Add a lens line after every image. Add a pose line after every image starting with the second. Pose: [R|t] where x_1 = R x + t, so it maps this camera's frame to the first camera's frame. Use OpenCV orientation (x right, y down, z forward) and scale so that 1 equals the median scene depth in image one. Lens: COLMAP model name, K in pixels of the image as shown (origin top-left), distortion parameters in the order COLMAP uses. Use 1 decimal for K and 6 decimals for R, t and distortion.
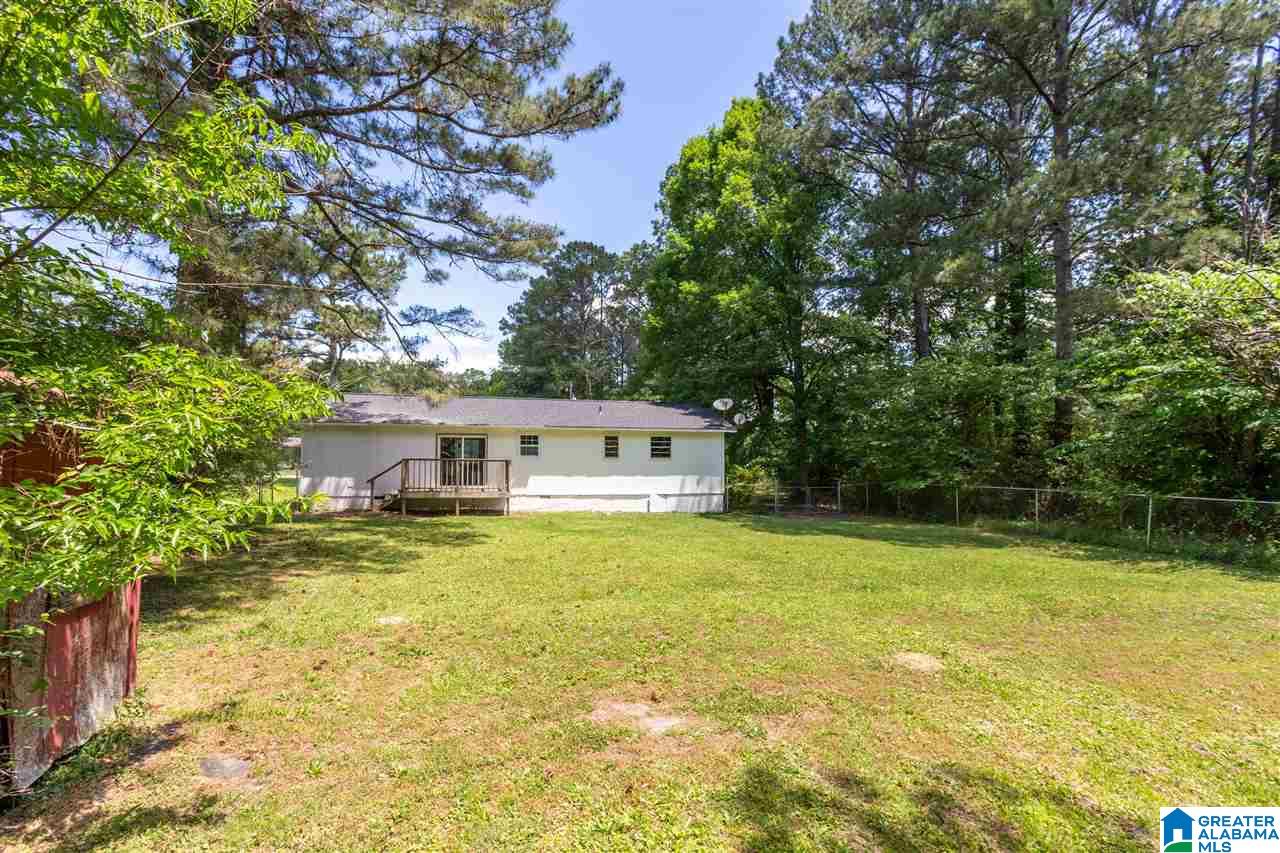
lens RADIAL K [[634.5, 0, 608.3], [0, 634.5, 427.5], [0, 0, 1]] dist [0.001952, 0.000842]
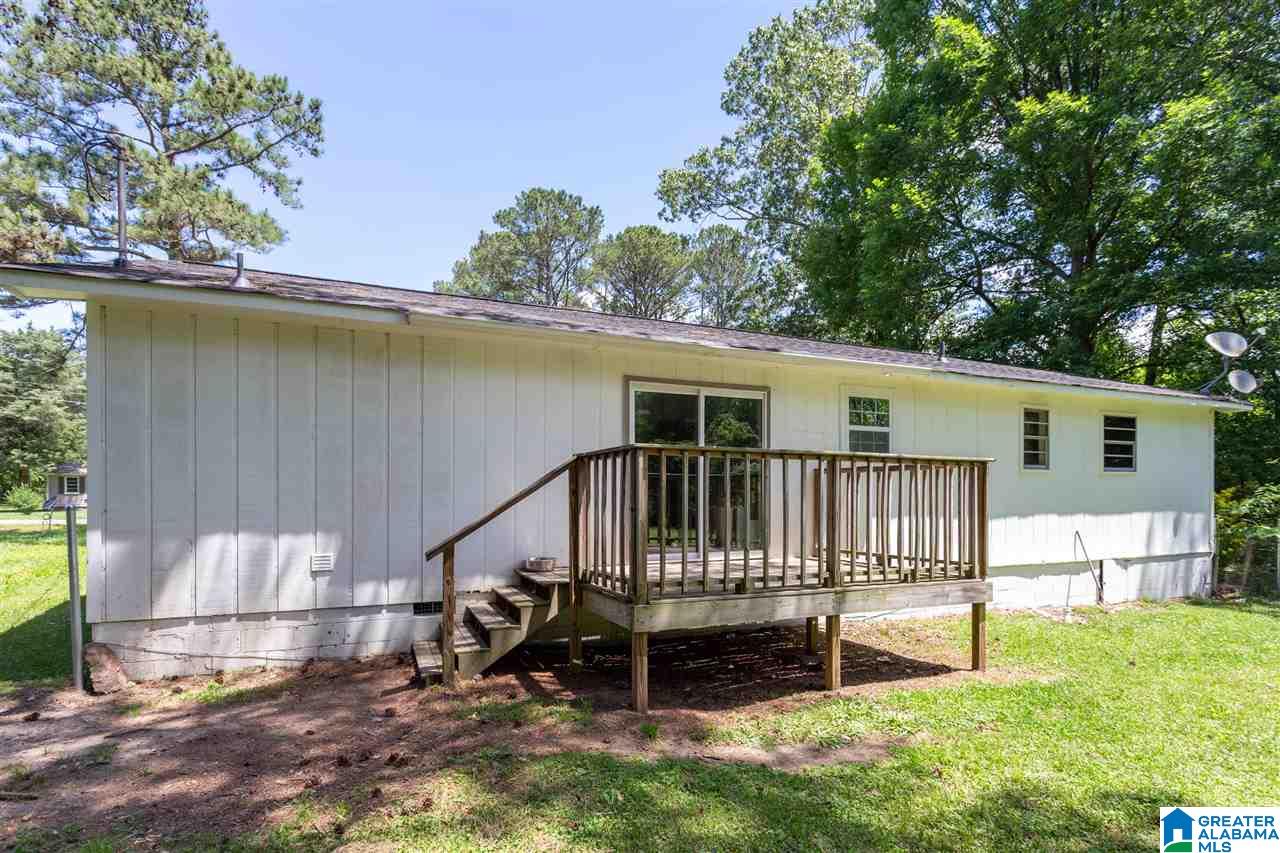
lens RADIAL K [[648.3, 0, 640.3], [0, 648.3, 468.0], [0, 0, 1]] dist [0.003258, 0.000839]
pose [[0.978066, 0.009386, 0.208081, -0.307095], [-0.014724, 0.999601, 0.024119, 0.042195], [-0.207772, -0.026654, 0.977814, 0.667966]]
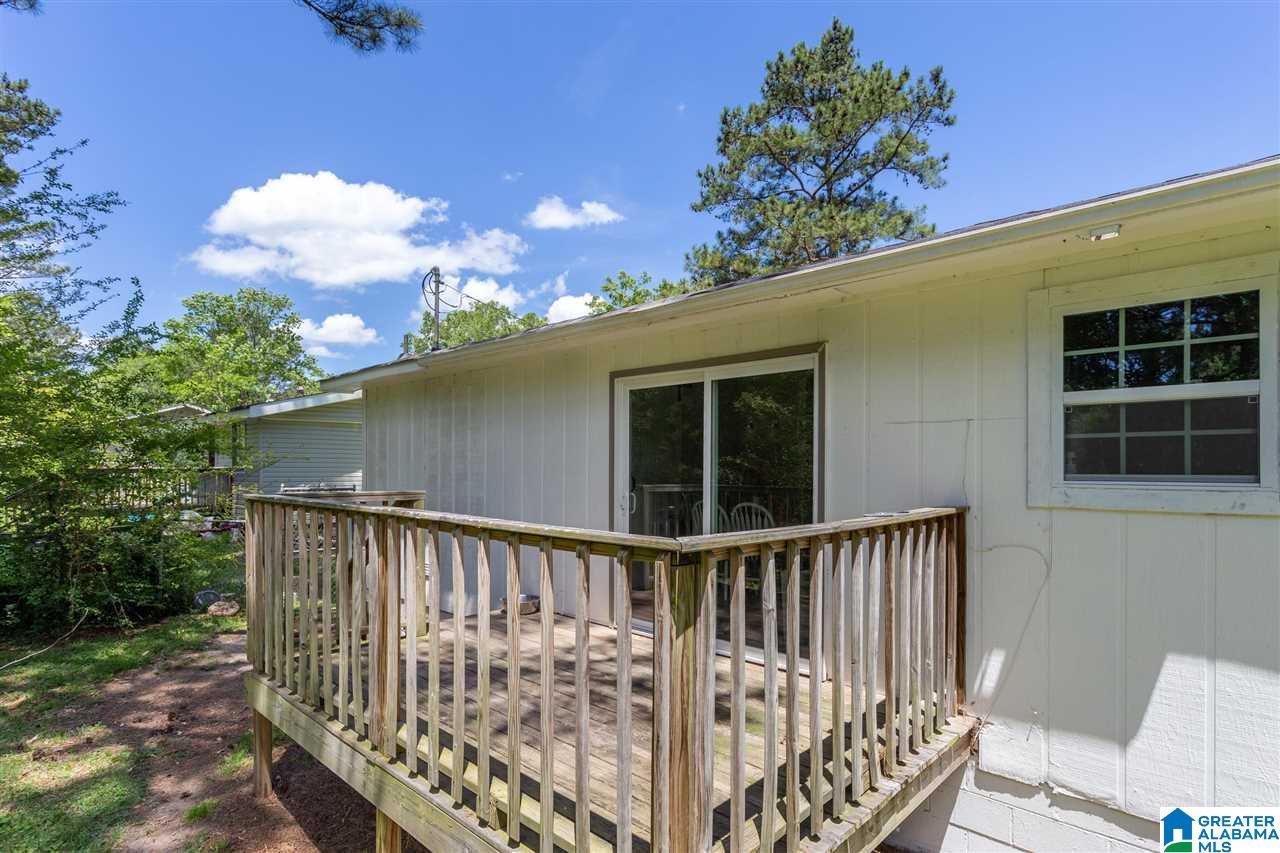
lens RADIAL K [[648.3, 0, 640.3], [0, 648.3, 468.0], [0, 0, 1]] dist [0.003258, 0.000839]
pose [[0.563860, 0.003856, -0.825861, -0.077682], [0.045881, 0.998298, 0.035987, 0.032654], [0.824595, -0.058183, 0.562724, 0.834238]]
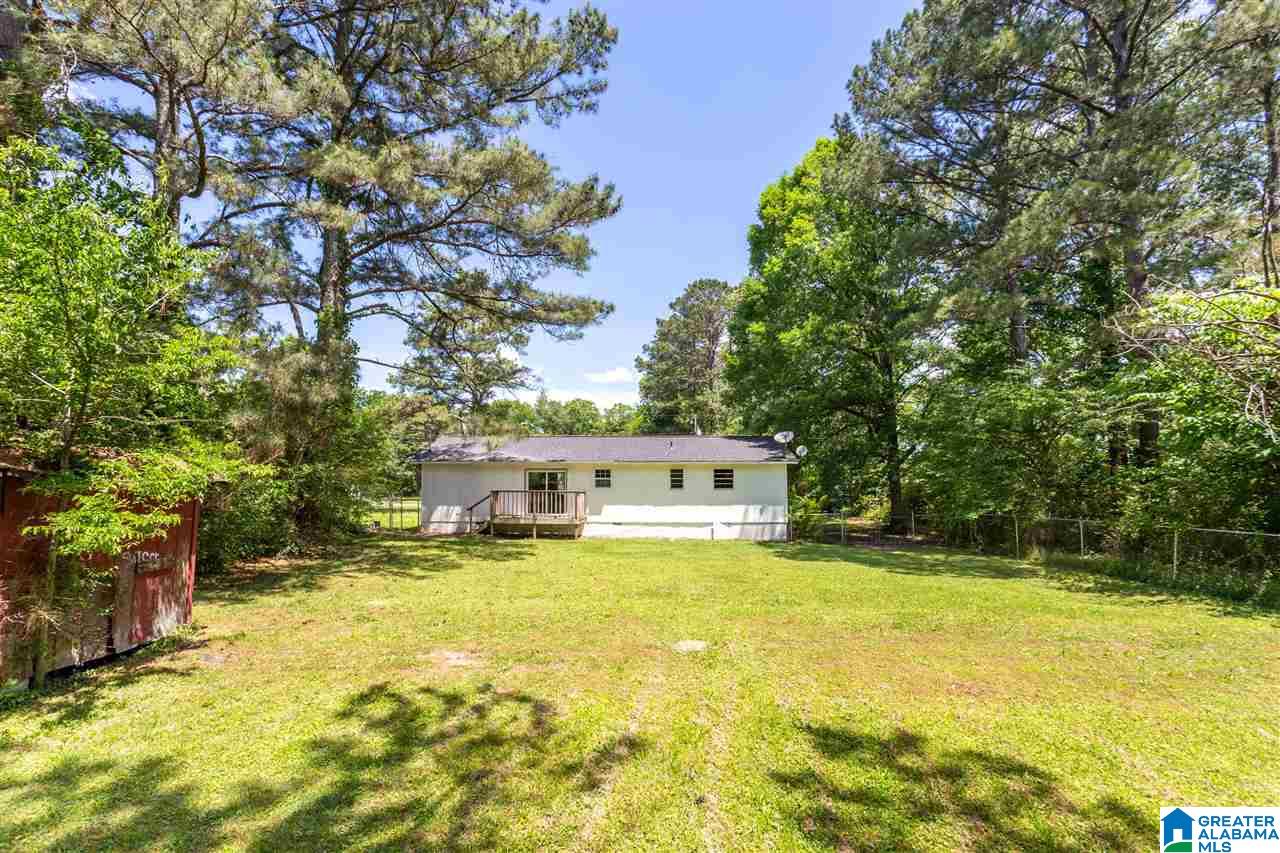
lens RADIAL K [[634.5, 0, 608.3], [0, 634.5, 427.5], [0, 0, 1]] dist [0.001952, 0.000842]
pose [[0.962729, -0.030623, -0.268729, 0.189199], [0.018366, 0.998678, -0.048009, -0.007993], [0.269843, 0.041285, 0.962019, -0.096258]]
